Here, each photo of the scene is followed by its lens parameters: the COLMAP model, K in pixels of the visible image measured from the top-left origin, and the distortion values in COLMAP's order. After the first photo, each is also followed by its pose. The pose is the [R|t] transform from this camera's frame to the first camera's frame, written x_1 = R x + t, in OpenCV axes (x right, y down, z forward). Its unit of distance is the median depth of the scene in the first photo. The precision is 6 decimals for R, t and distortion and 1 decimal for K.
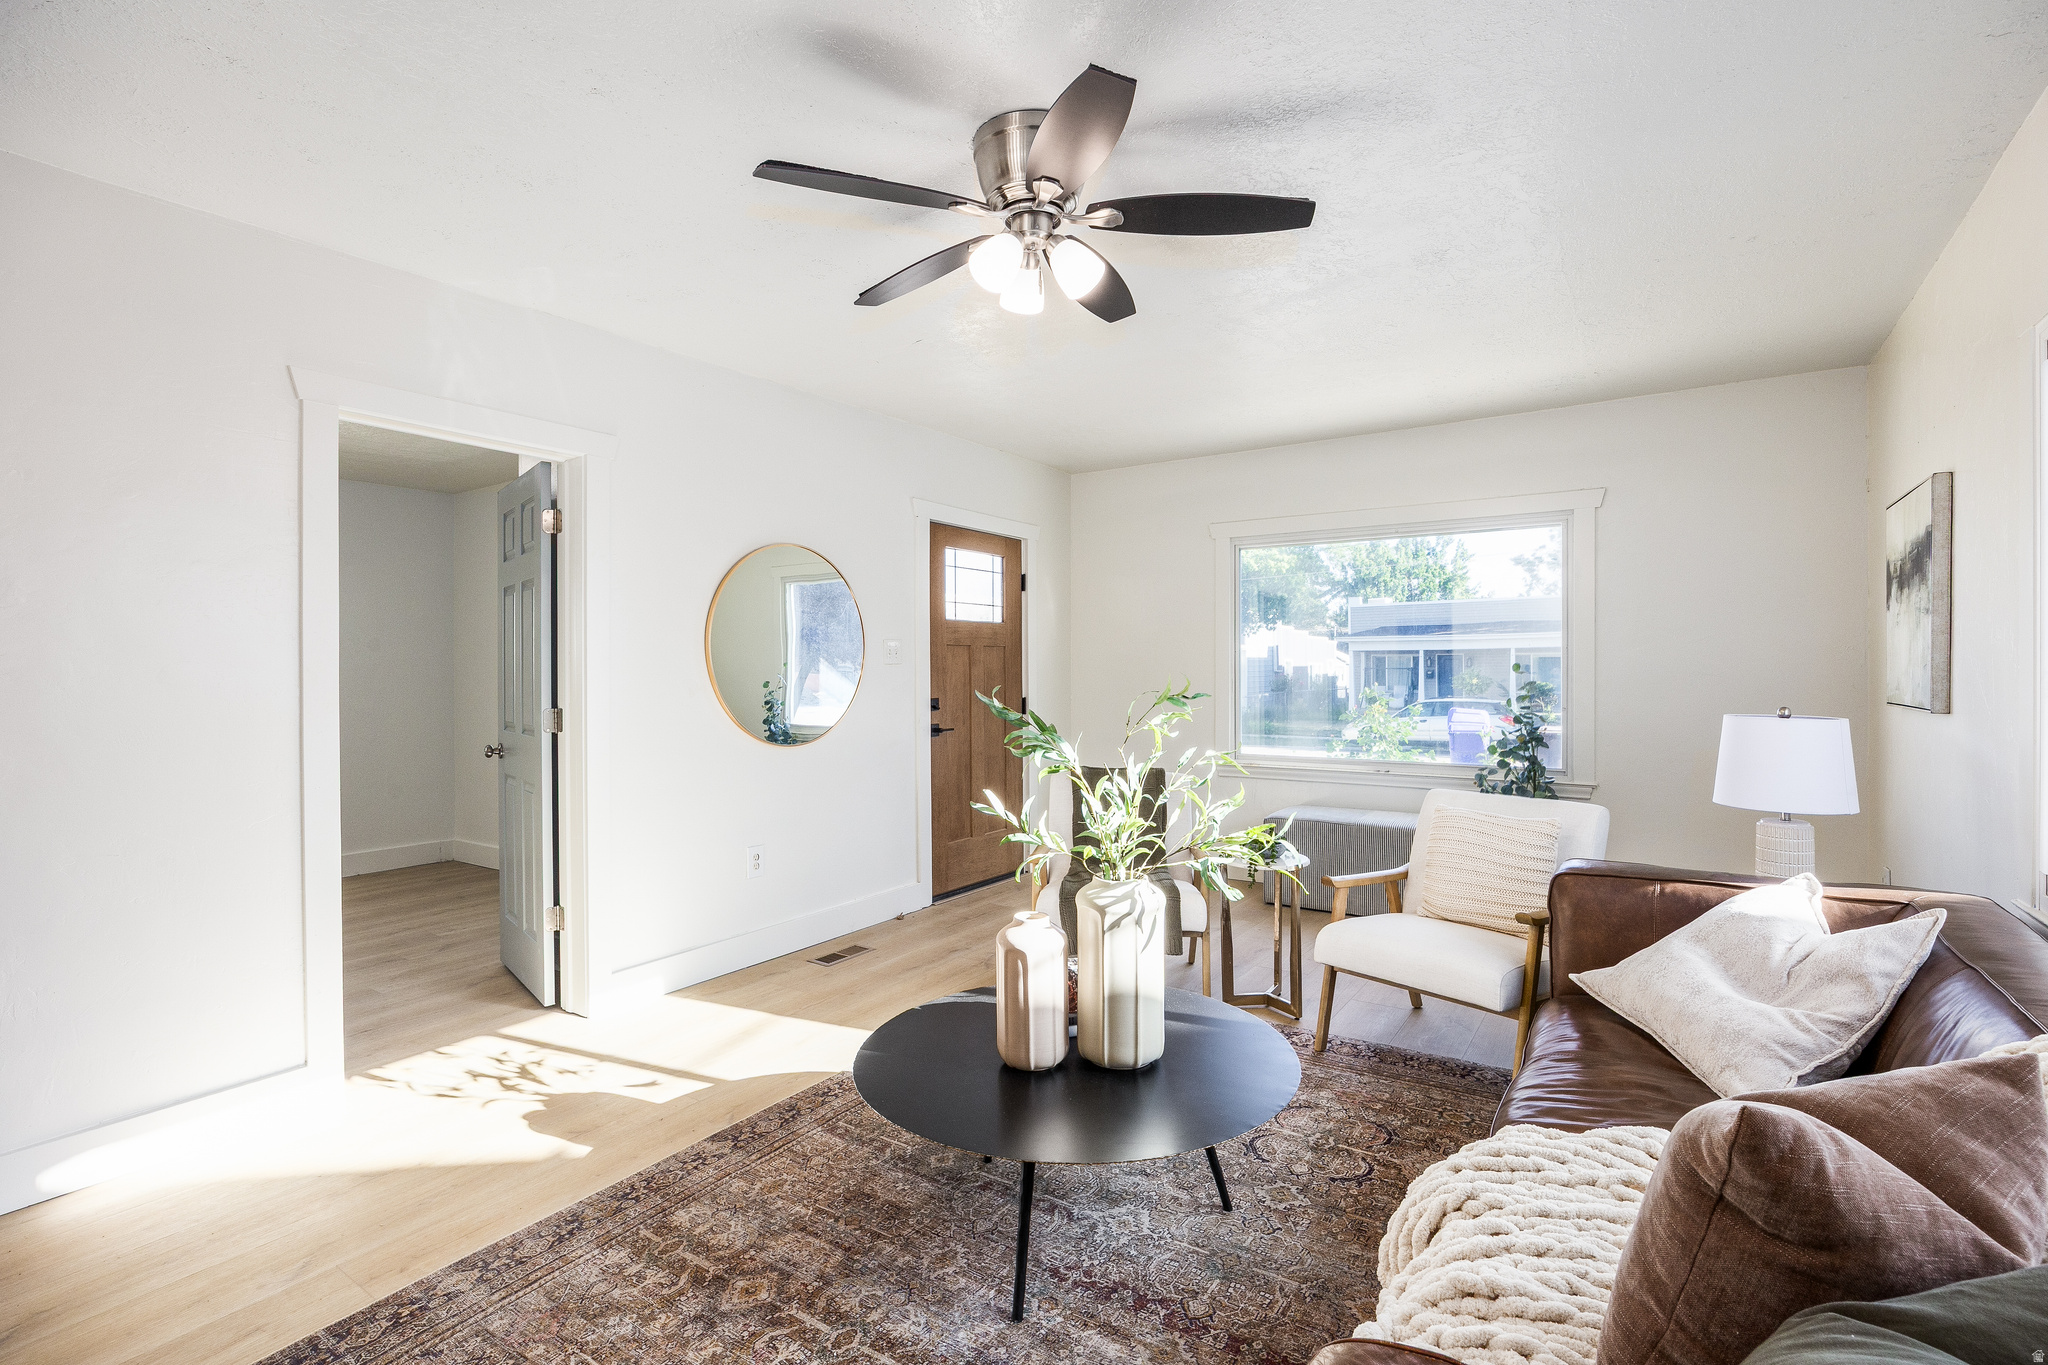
lens RADIAL K [[940.2, 0, 1016.0], [0, 940.2, 679.7], [0, 0, 1]] dist [-0.004389, 0.001744]
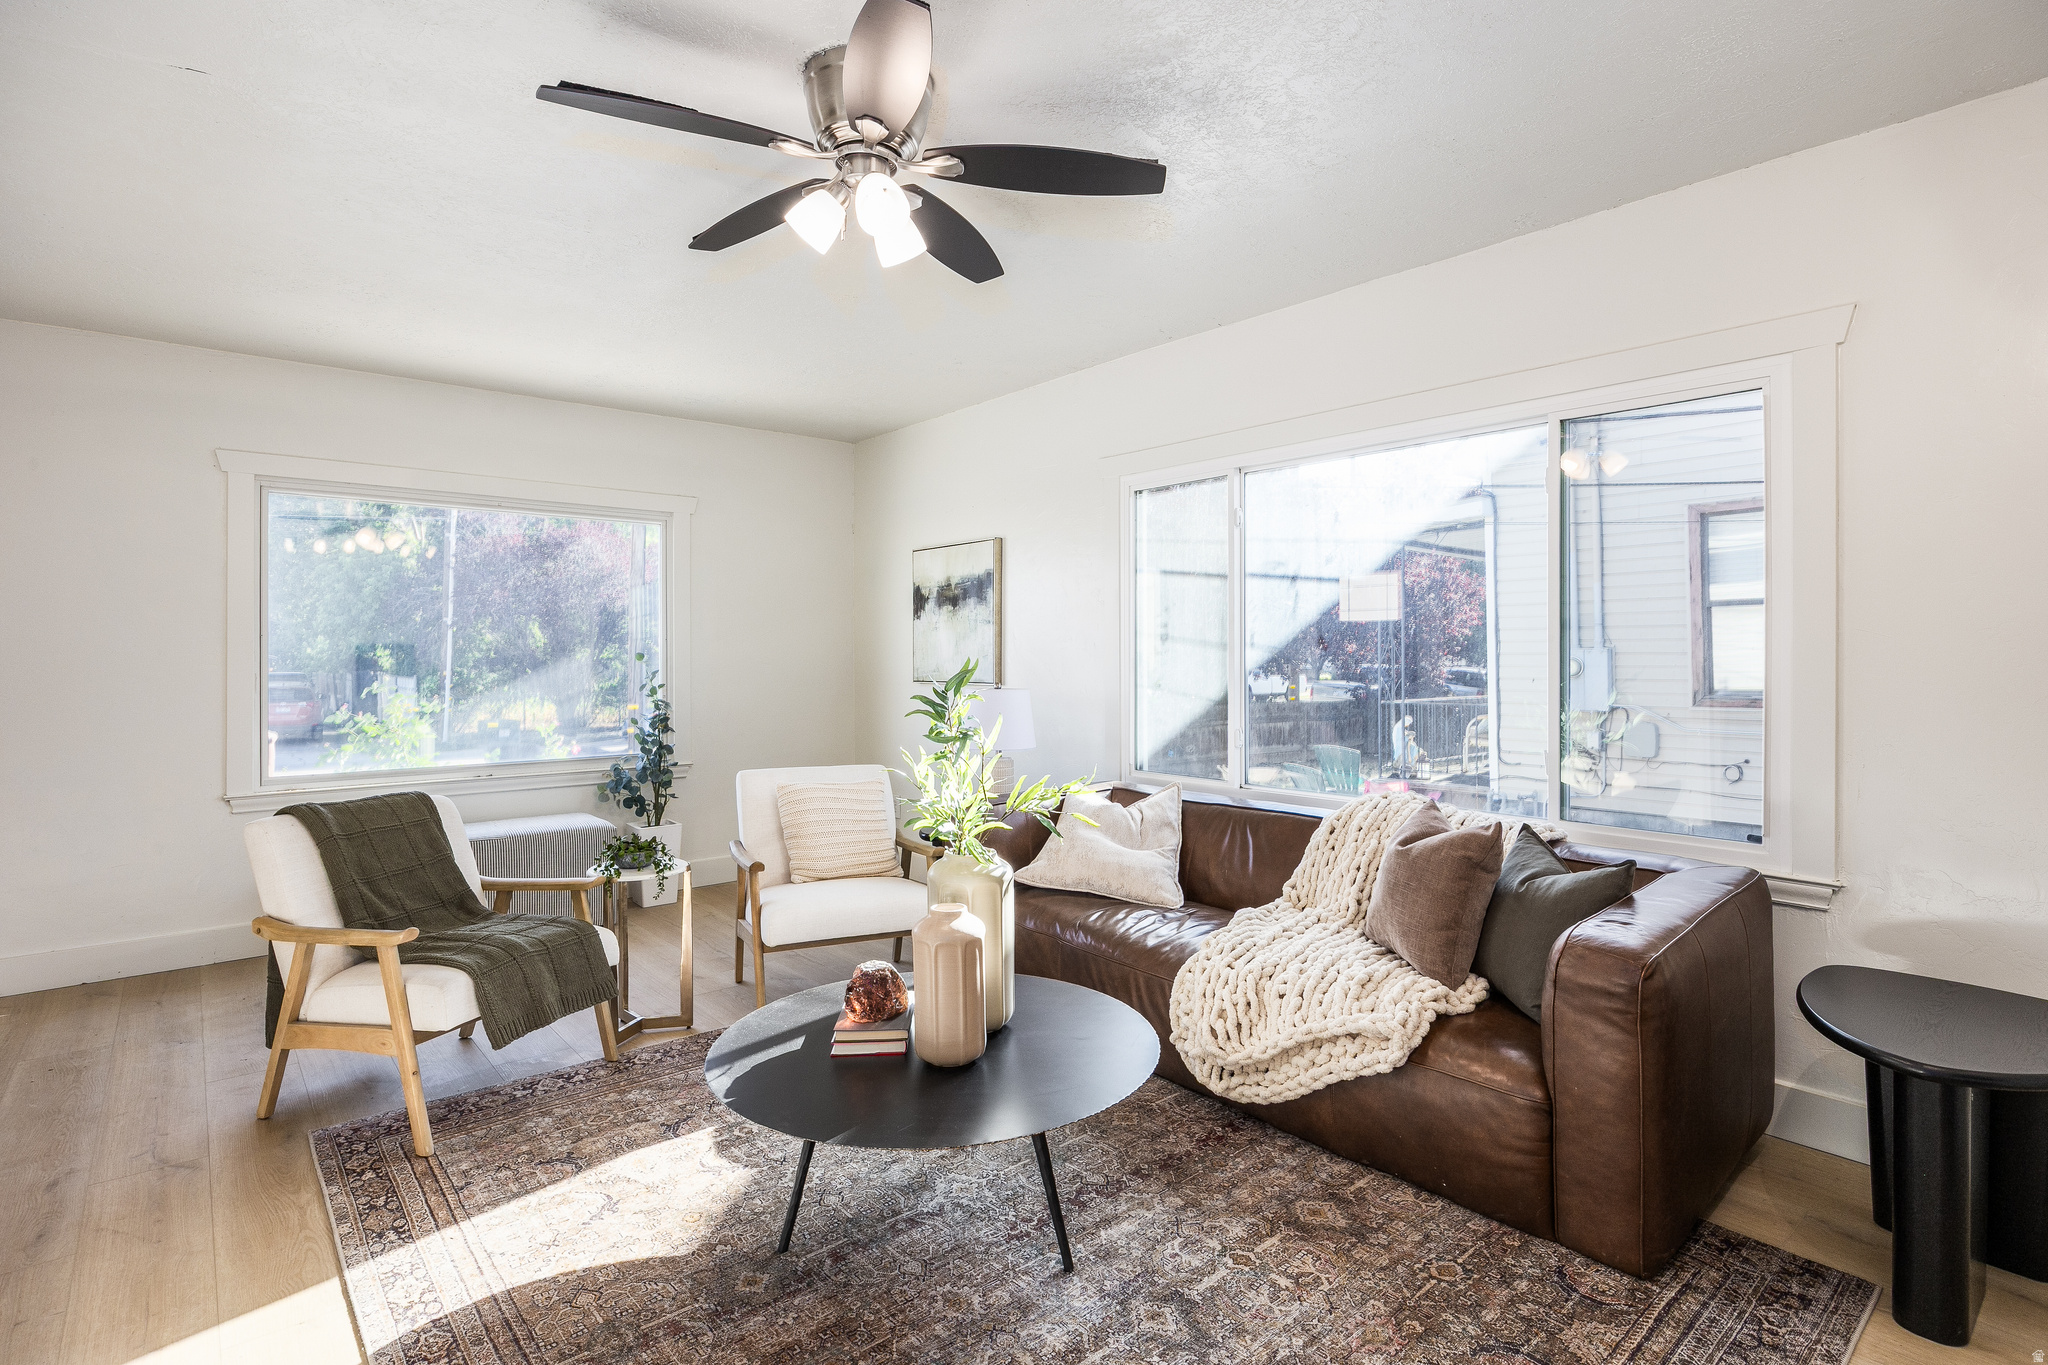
lens RADIAL K [[1012.7, 0, 1060.4], [0, 1012.7, 640.8], [0, 0, 1]] dist [-0.008925, 0.002343]
pose [[0.242719, 0.023425, 0.969814, -0.934607], [0.005192, 0.999663, -0.025445, -0.000653], [-0.970083, 0.011212, 0.242515, 0.600291]]
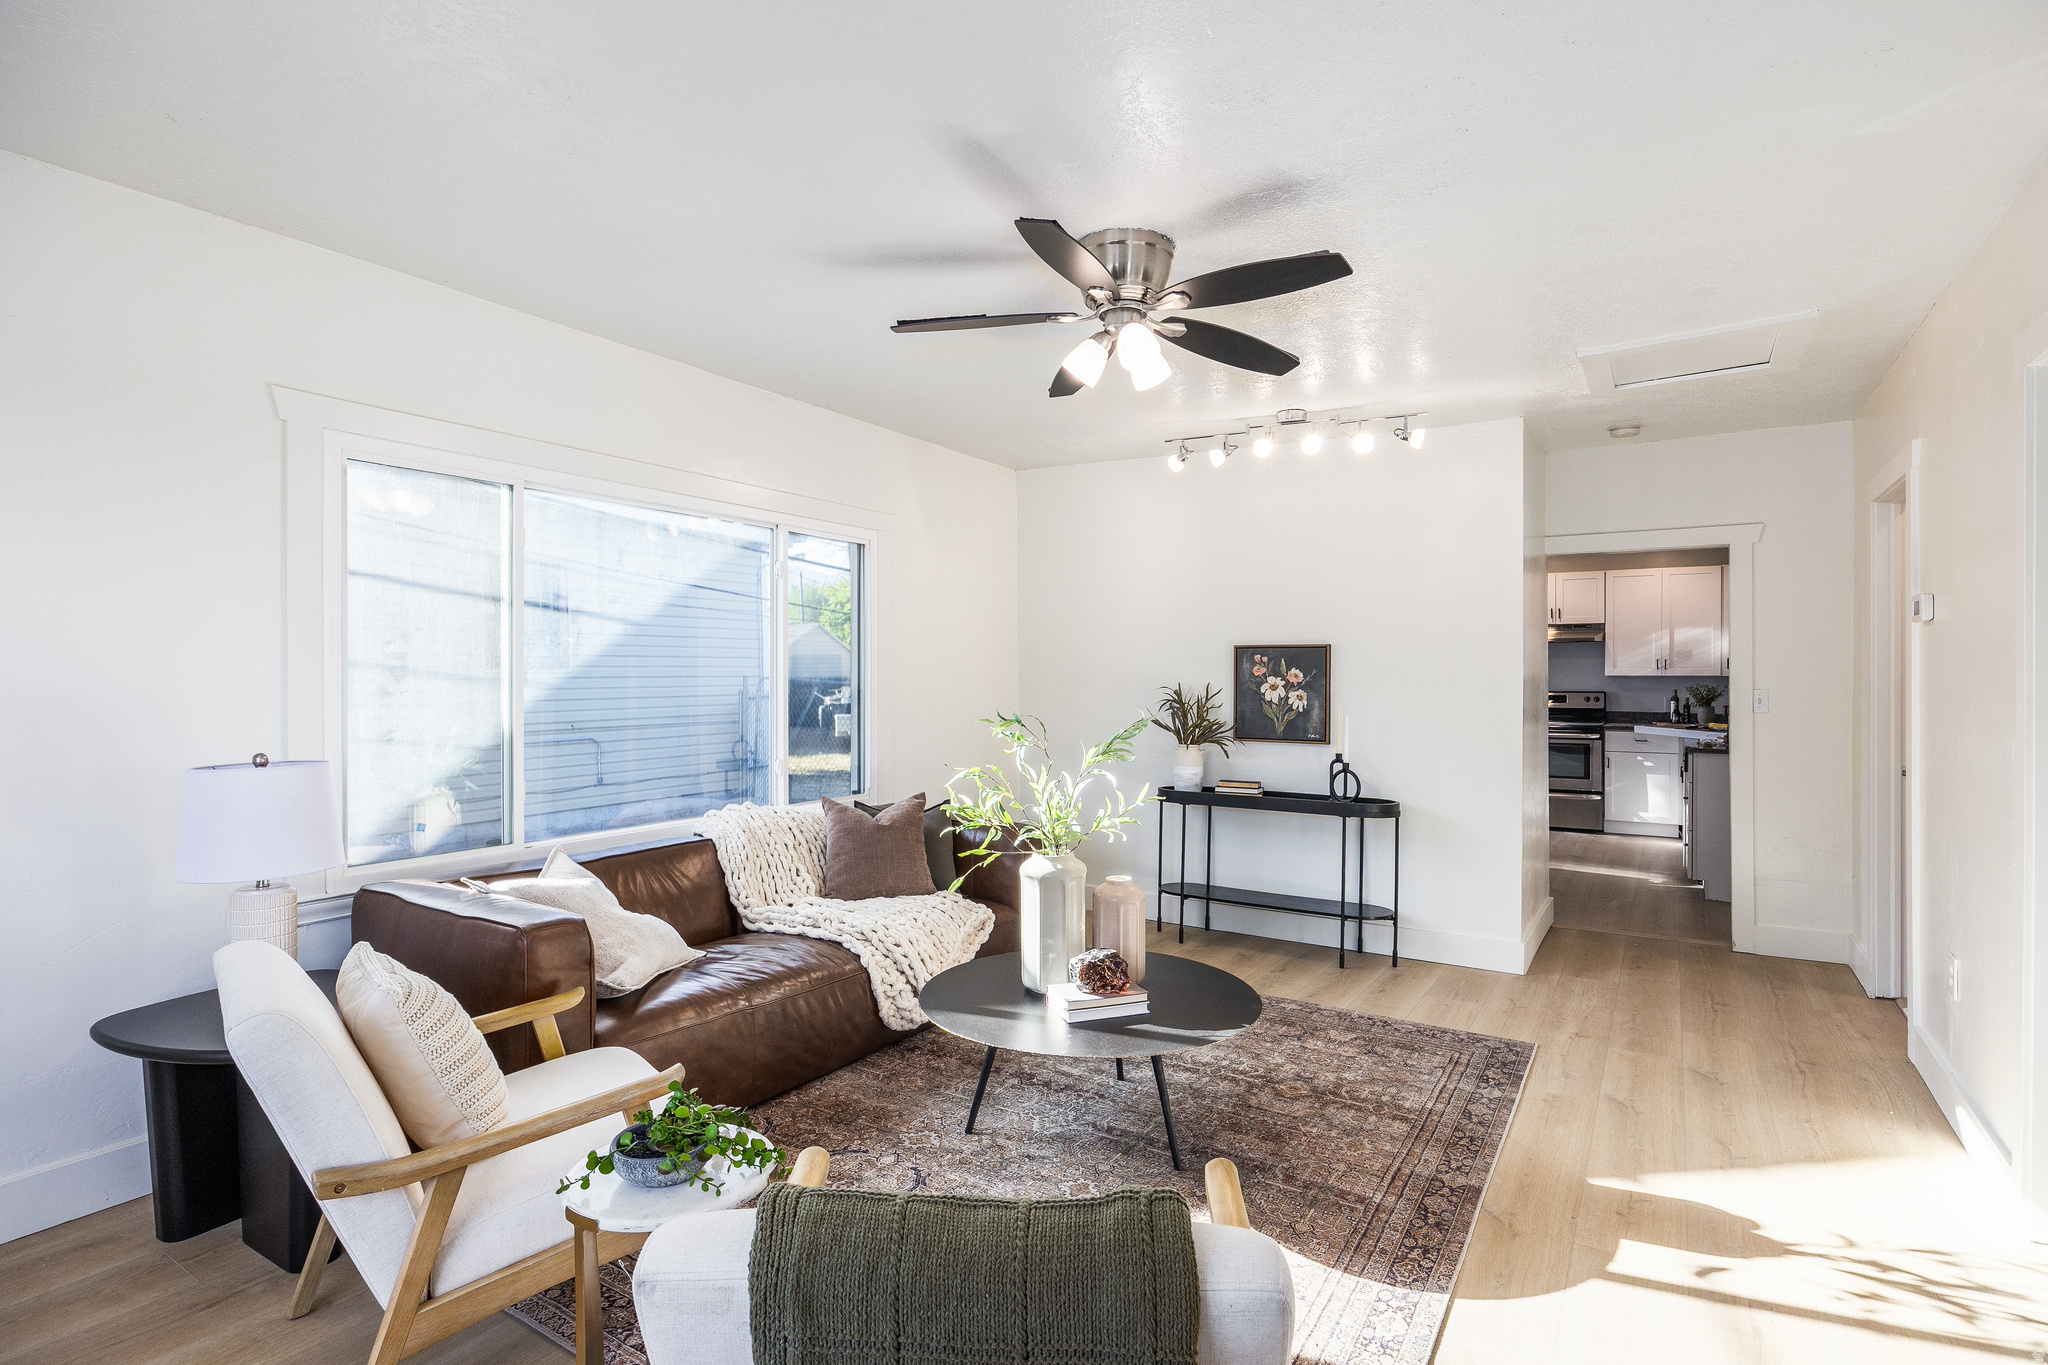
lens RADIAL K [[1012.7, 0, 1021.3], [0, 1012.7, 682.6], [0, 0, 1]] dist [-0.008925, 0.002343]
pose [[-0.999297, 0.012237, -0.035423, 0.195259], [0.011981, 0.999901, 0.007424, -0.040476], [0.035511, 0.006994, -0.999345, 2.330959]]
